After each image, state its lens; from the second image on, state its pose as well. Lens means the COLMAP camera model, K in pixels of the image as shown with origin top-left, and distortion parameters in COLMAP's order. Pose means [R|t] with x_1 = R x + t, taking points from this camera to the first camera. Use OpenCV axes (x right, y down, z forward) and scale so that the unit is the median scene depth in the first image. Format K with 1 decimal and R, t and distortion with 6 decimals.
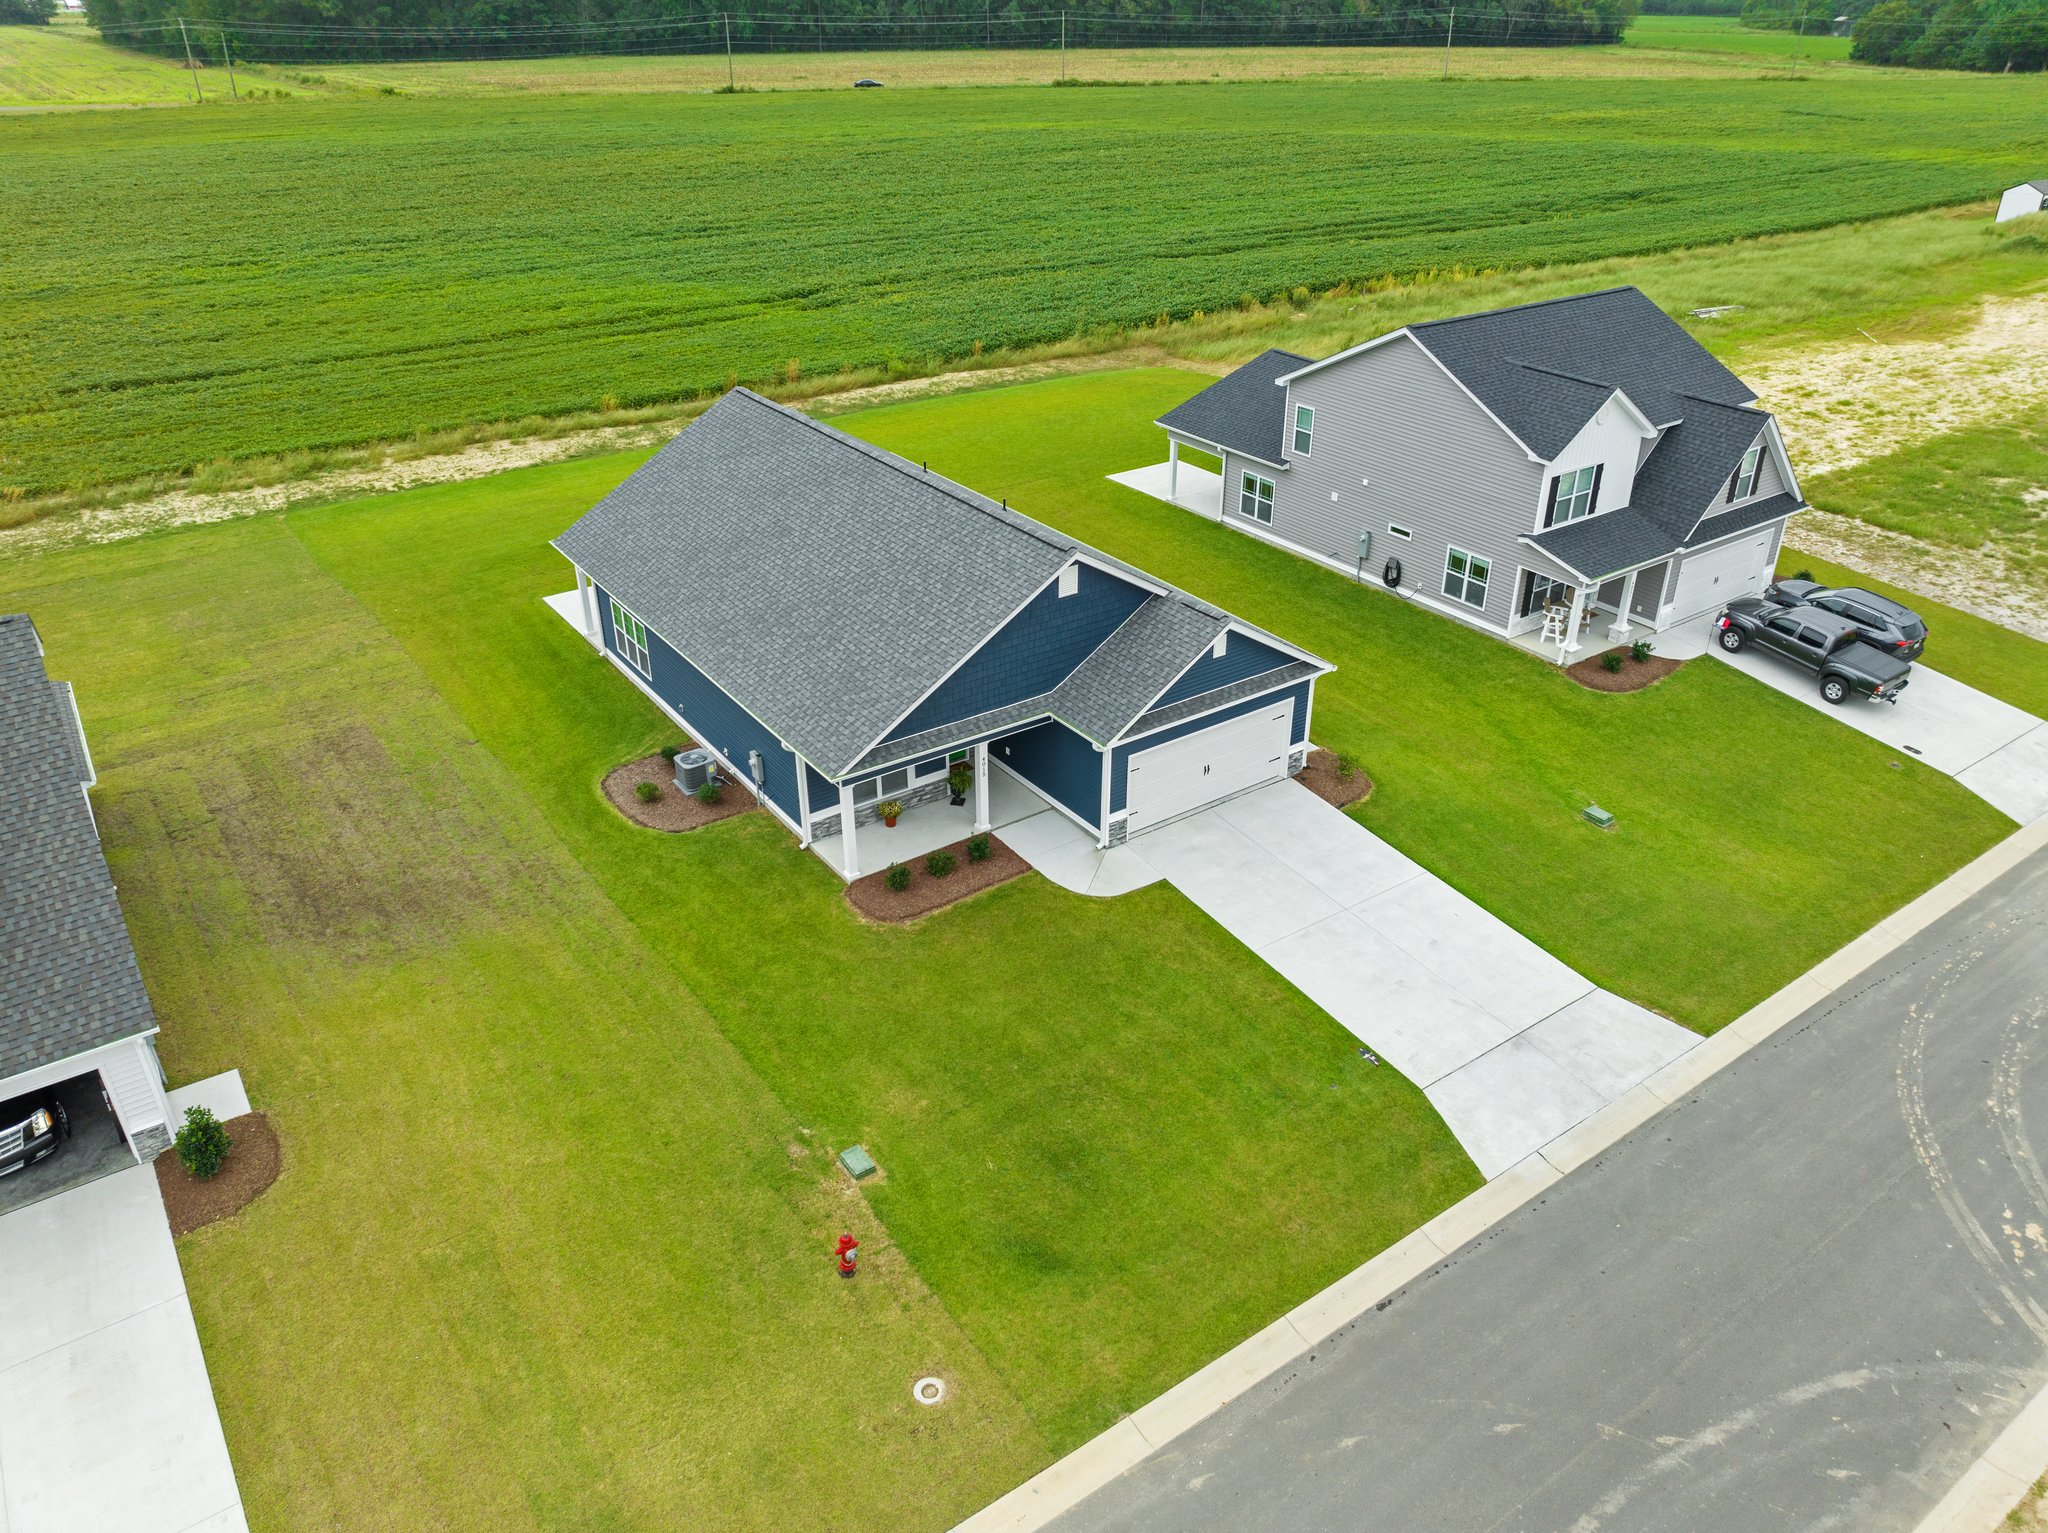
lens RADIAL K [[1463.6, 0, 1032.7], [0, 1463.6, 748.7], [0, 0, 1]] dist [-0.041810, 0.011736]
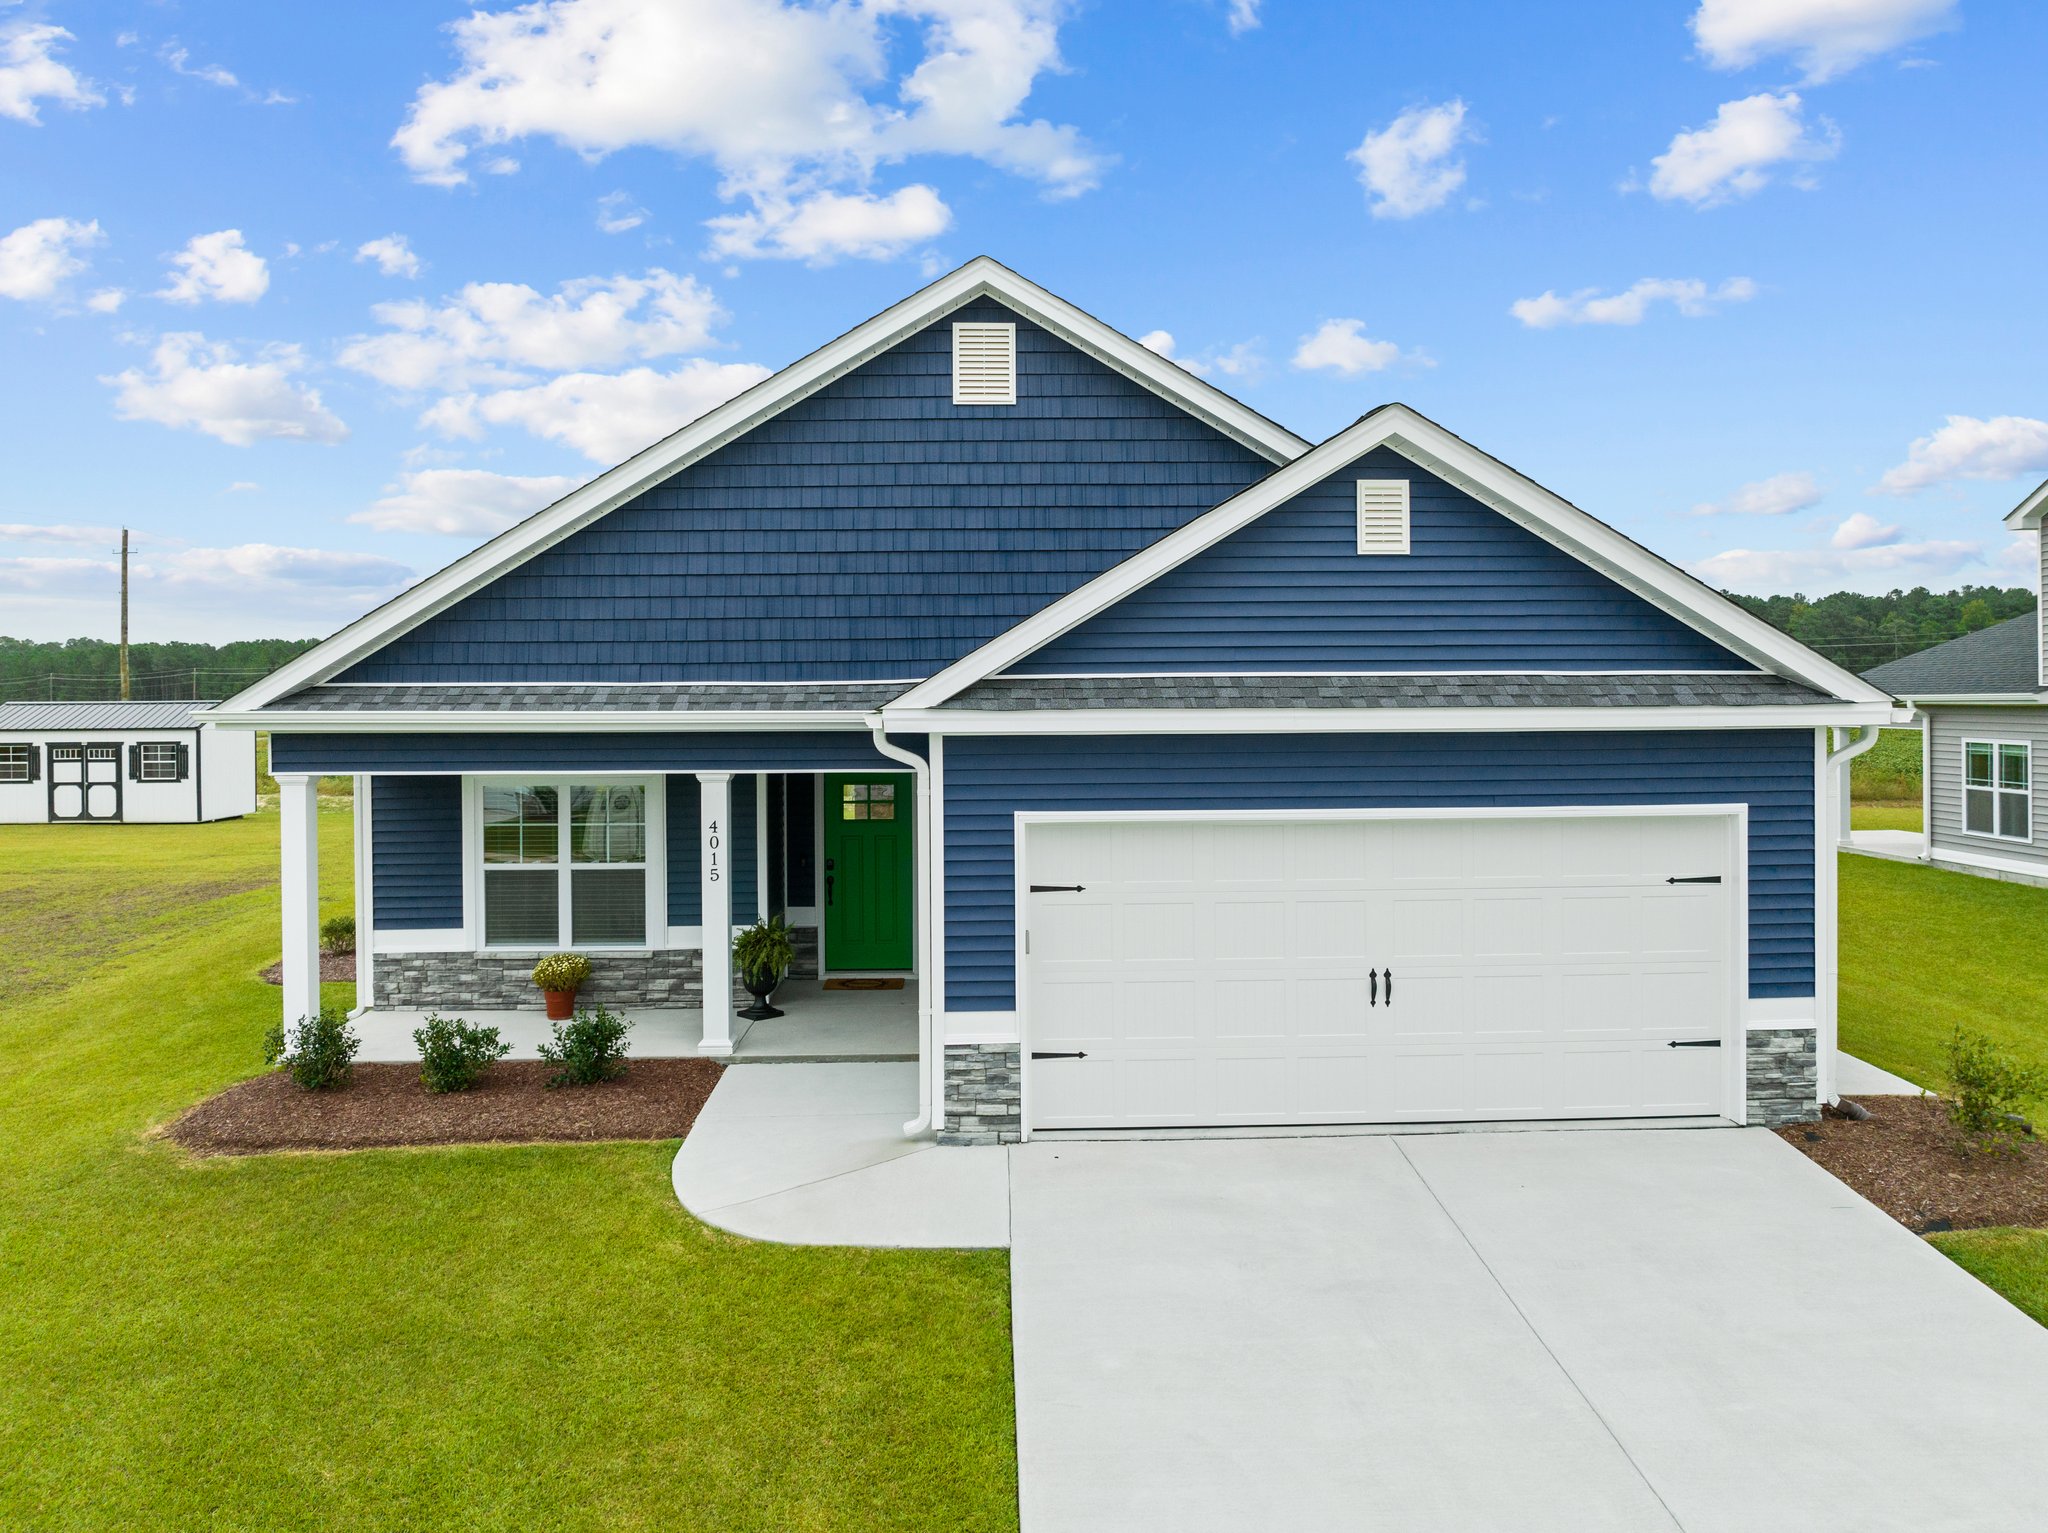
lens RADIAL K [[1463.6, 0, 1036.7], [0, 1463.6, 672.1], [0, 0, 1]] dist [-0.041810, 0.011736]
pose [[0.834548, -0.015070, -0.550729, 0.214916], [-0.258400, 0.872149, -0.415433, 0.095109], [0.486579, 0.489007, 0.723957, 0.691425]]
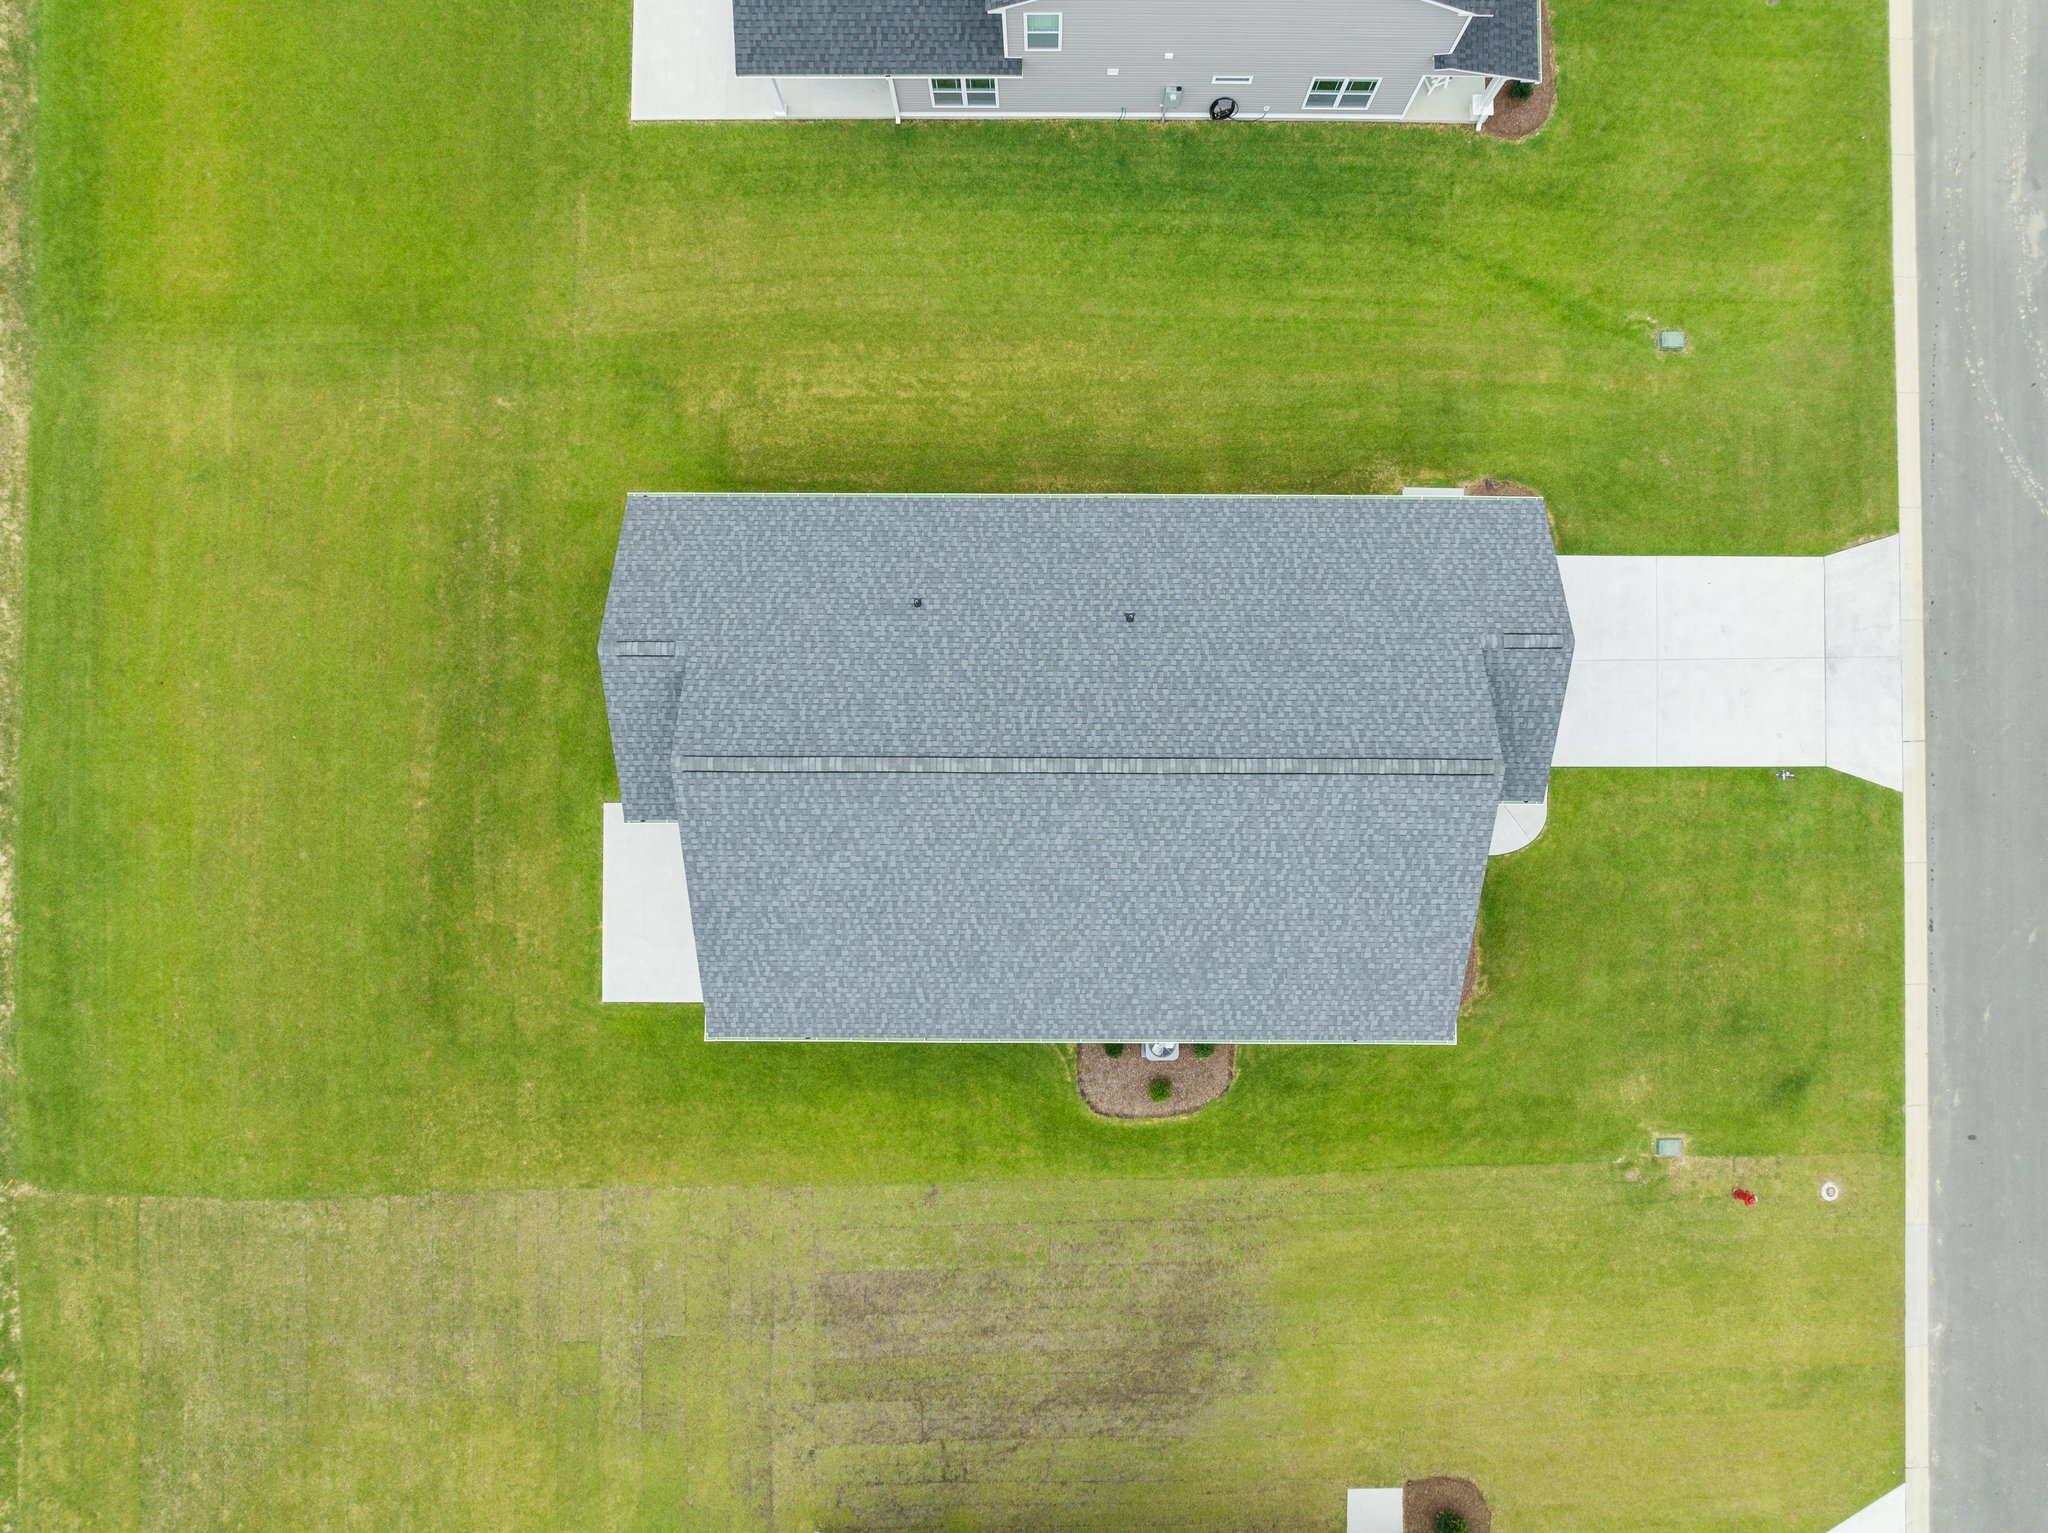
lens RADIAL K [[1463.6, 0, 1038.4], [0, 1463.6, 773.7], [0, 0, 1]] dist [-0.041810, 0.011736]
pose [[0.580986, -0.813840, 0.010933, -0.140195], [0.386223, 0.287492, 0.876459, -0.947499], [-0.716440, -0.504988, 0.481353, 0.665316]]
